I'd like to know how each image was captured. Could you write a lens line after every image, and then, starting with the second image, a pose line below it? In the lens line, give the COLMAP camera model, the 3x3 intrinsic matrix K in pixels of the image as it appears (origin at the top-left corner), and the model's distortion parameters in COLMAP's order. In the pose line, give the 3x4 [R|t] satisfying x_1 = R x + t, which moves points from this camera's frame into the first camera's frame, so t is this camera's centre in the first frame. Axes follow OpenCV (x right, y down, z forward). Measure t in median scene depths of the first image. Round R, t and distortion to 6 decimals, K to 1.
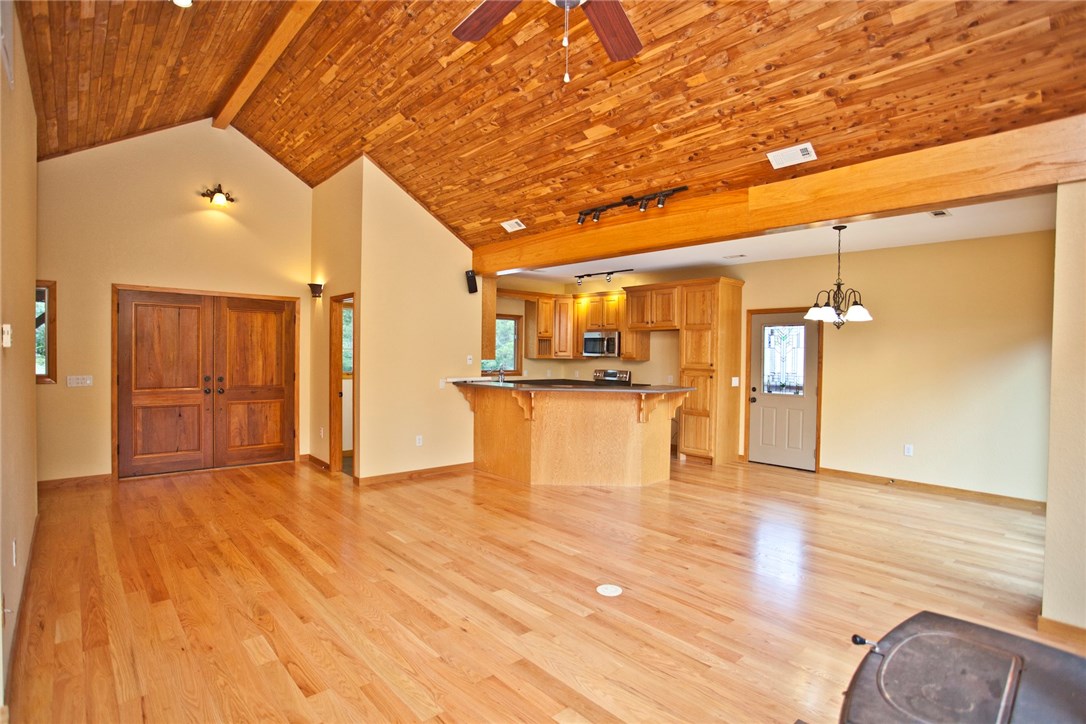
lens RADIAL K [[546.4, 0, 543.0], [0, 546.4, 362.0], [0, 0, 1]] dist [-0.071528, 0.034321]
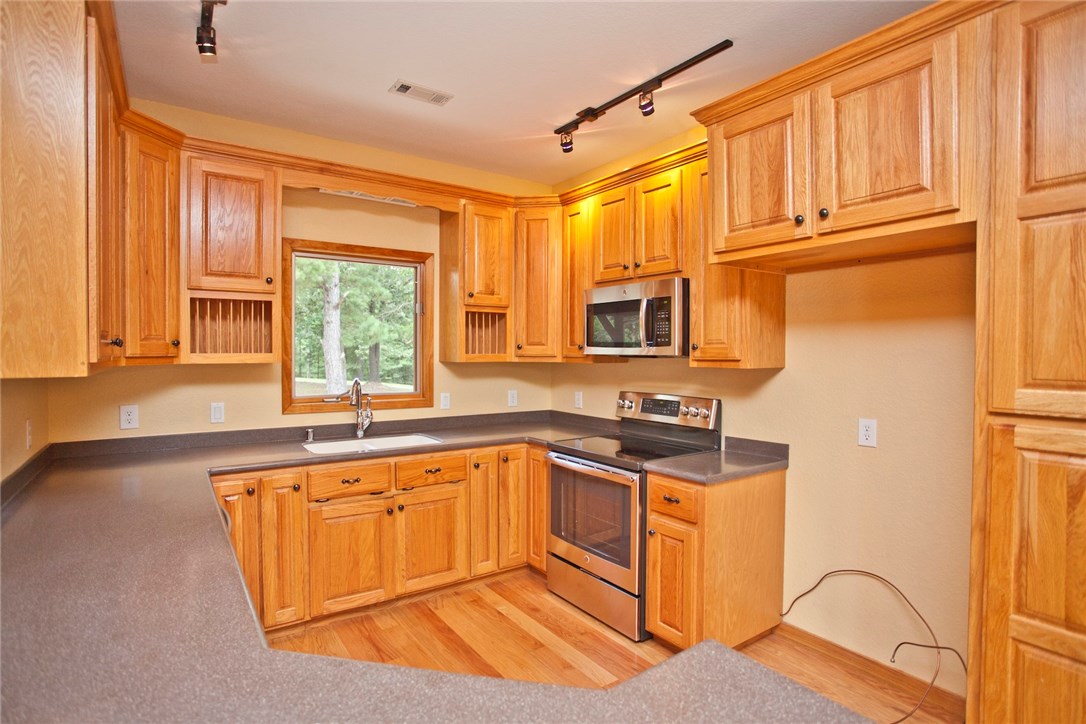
lens RADIAL K [[546.4, 0, 543.0], [0, 546.4, 362.0], [0, 0, 1]] dist [-0.071528, 0.034321]
pose [[0.992945, -0.008514, -0.118271, 0.132058], [0.008575, 0.999963, 0.000006, -0.009613], [0.118266, -0.001020, 0.992981, 0.945203]]
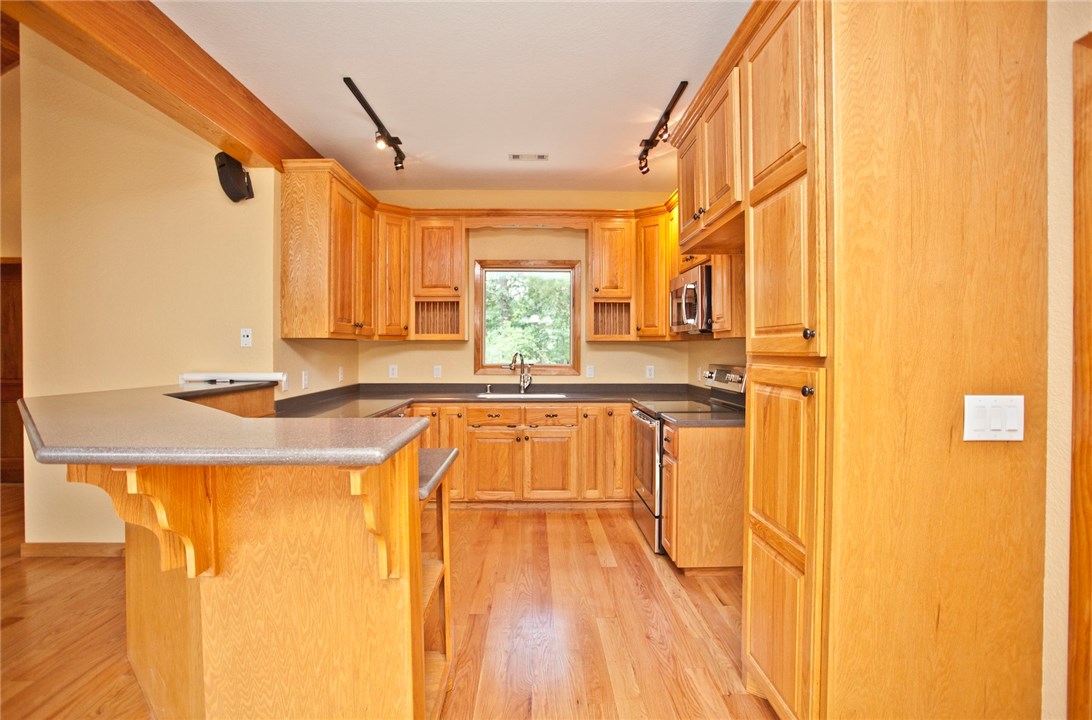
lens RADIAL K [[549.8, 0, 548.5], [0, 549.8, 355.5], [0, 0, 1]] dist [-0.073622, 0.031371]
pose [[0.756998, -0.006742, -0.653383, 0.428652], [-0.002313, 0.999913, -0.012997, 0.019737], [0.653413, 0.011350, 0.756916, 0.887057]]
